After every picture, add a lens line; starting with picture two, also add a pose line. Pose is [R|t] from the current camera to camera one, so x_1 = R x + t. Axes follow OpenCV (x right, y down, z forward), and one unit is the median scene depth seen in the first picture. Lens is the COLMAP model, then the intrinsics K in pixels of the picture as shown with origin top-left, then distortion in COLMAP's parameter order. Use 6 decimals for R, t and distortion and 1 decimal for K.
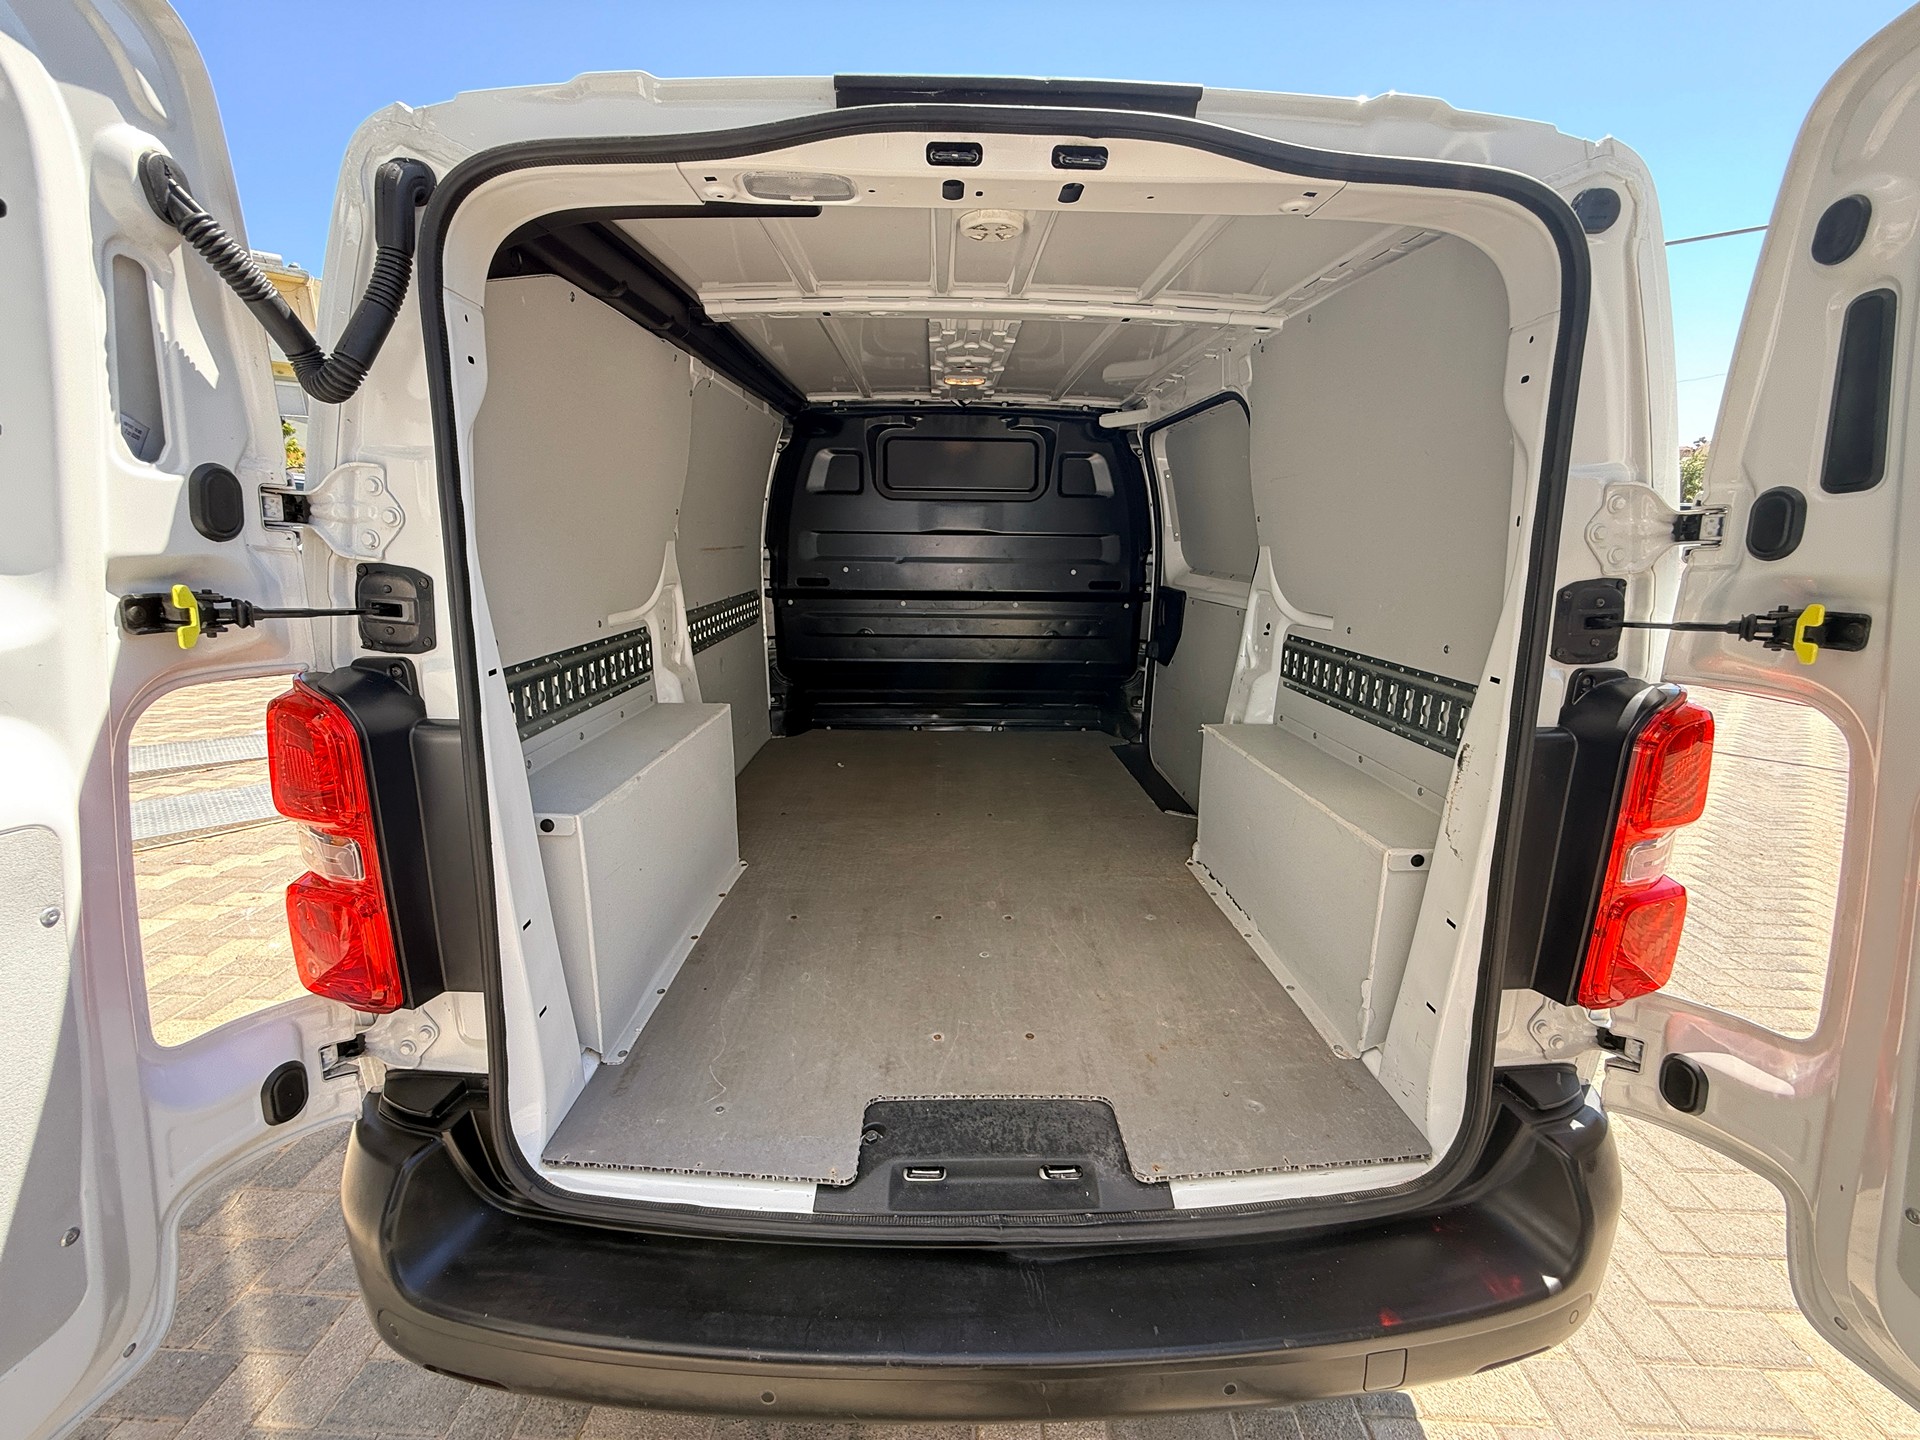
lens RADIAL K [[767.6, 0, 958.7], [0, 767.6, 721.1], [0, 0, 1]] dist [-0.000520, -0.000286]
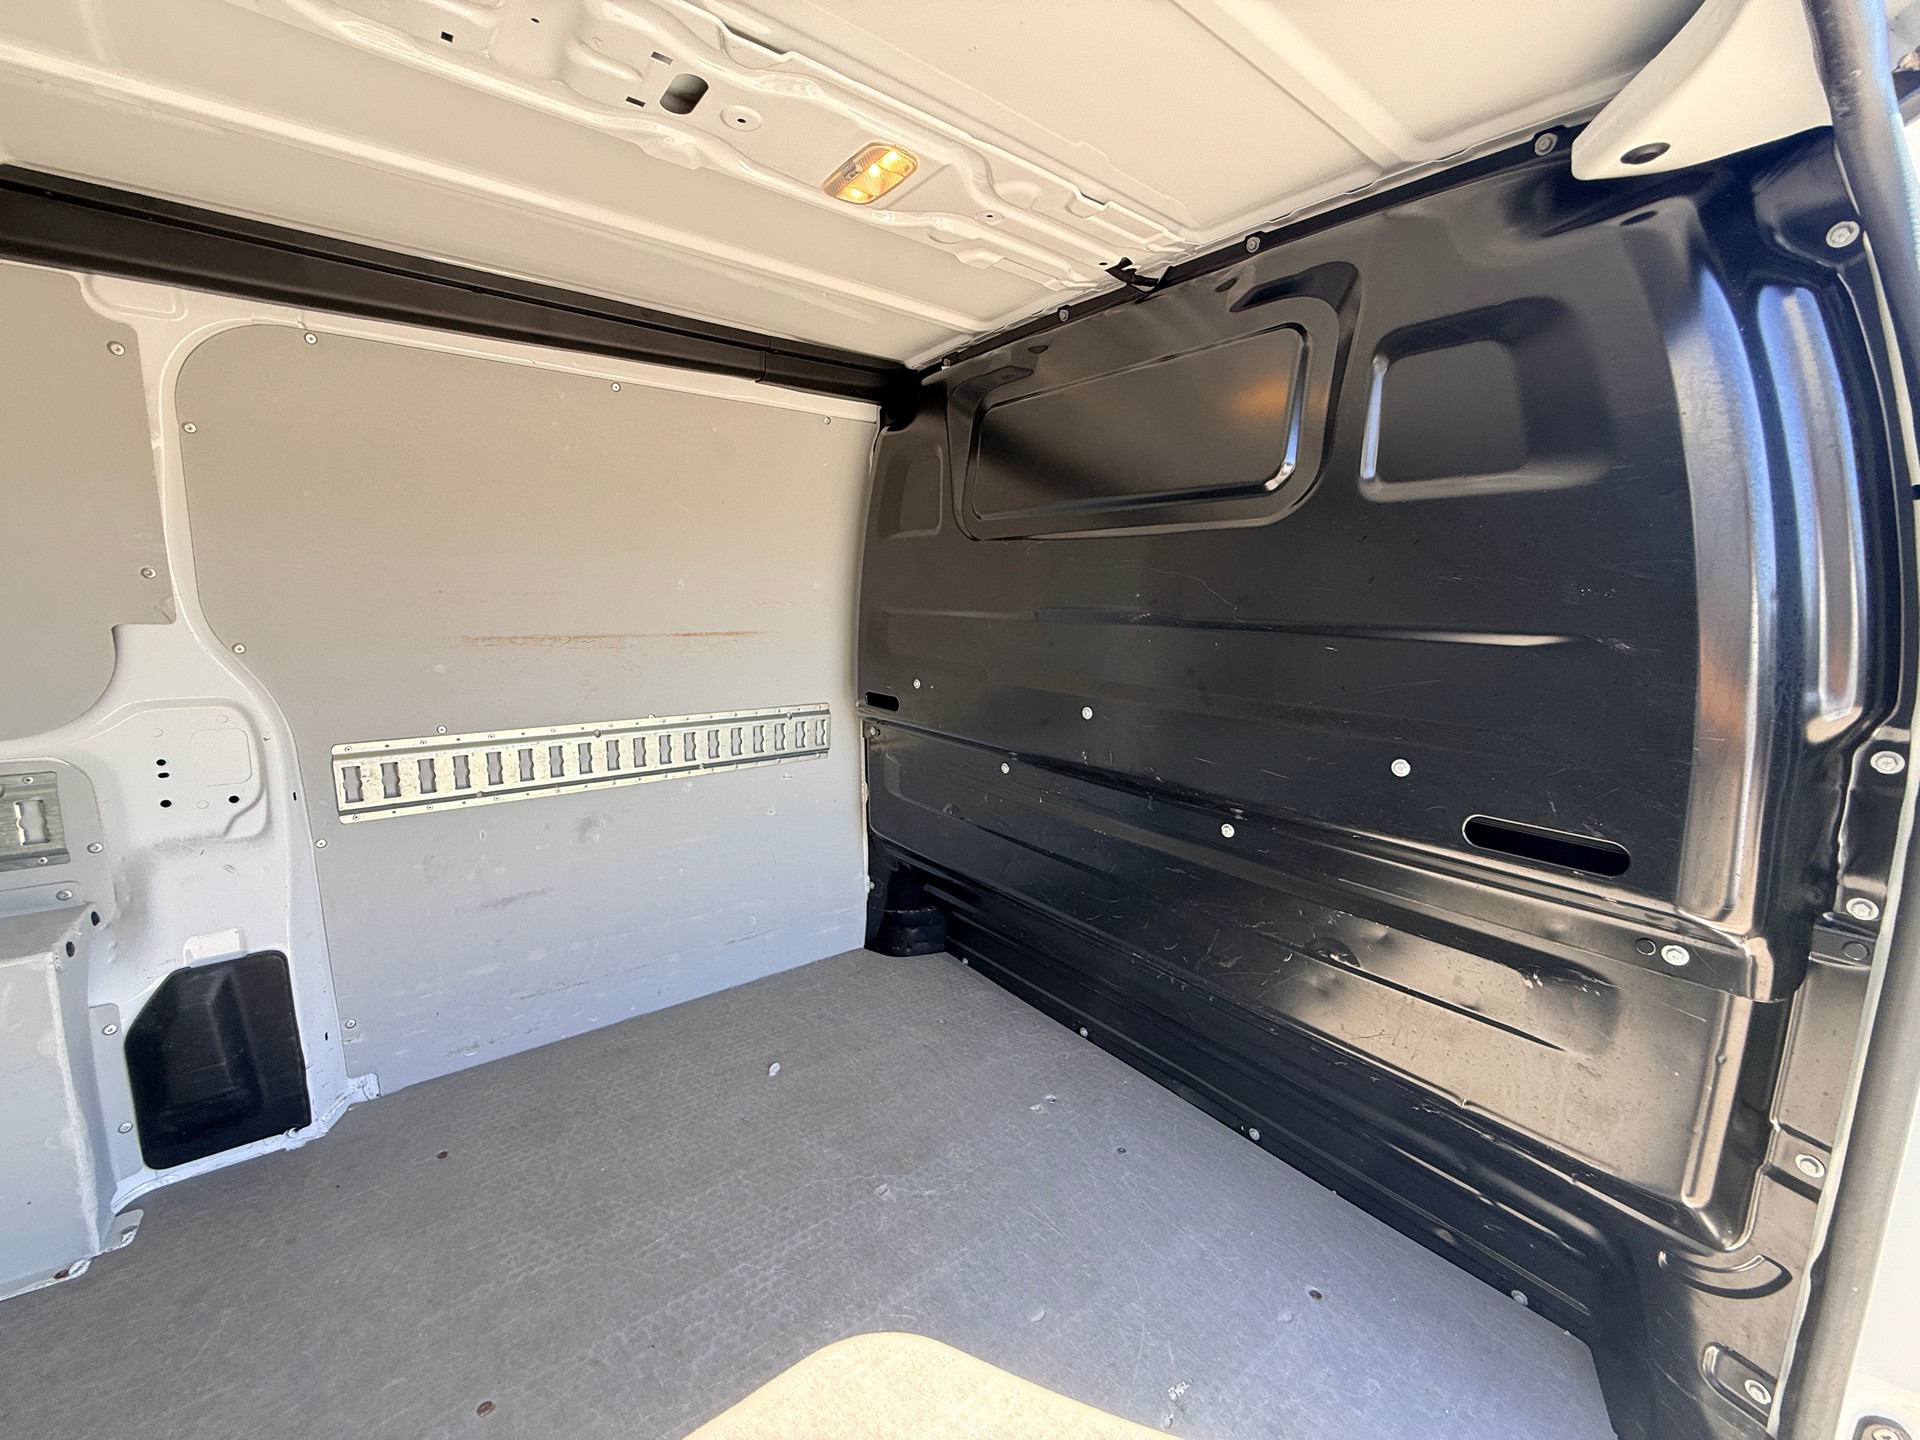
lens RADIAL K [[767.6, 0, 958.2], [0, 767.6, 719.0], [0, 0, 1]] dist [-0.000520, -0.000286]
pose [[0.599245, 0.126347, -0.790533, 0.366290], [-0.199497, 0.979884, 0.005386, -0.249289], [0.775311, 0.154481, 0.612396, 0.976355]]
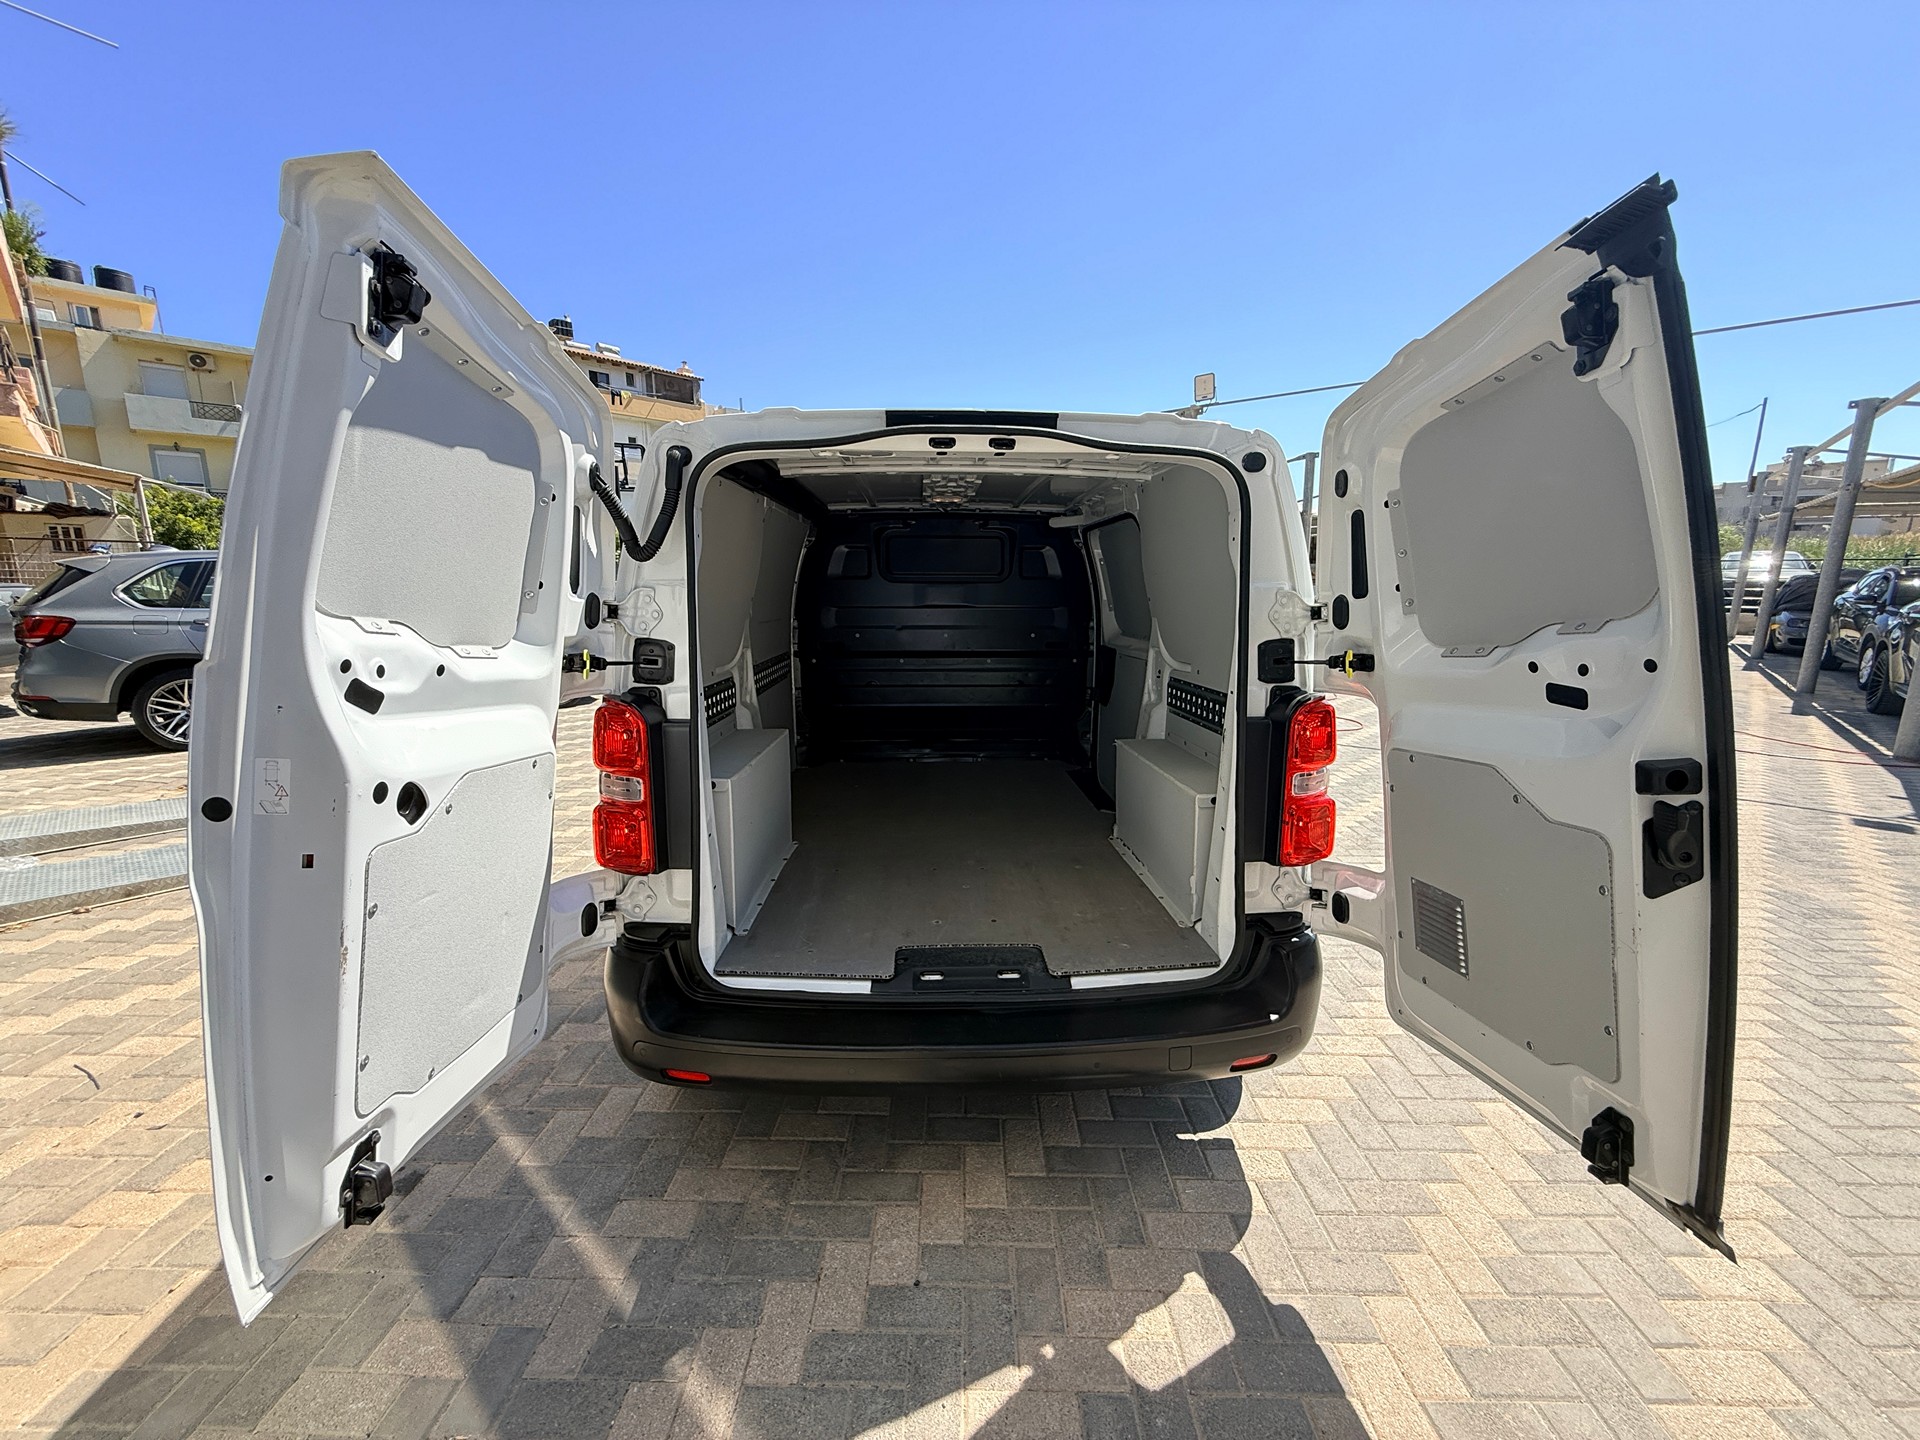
lens RADIAL K [[767.6, 0, 960.3], [0, 767.6, 723.9], [0, 0, 1]] dist [-0.000520, -0.000286]
pose [[0.999675, -0.013480, 0.021623, -0.004576], [0.015061, 0.997093, -0.074696, 0.069477], [-0.020553, 0.074998, 0.996972, -0.387744]]
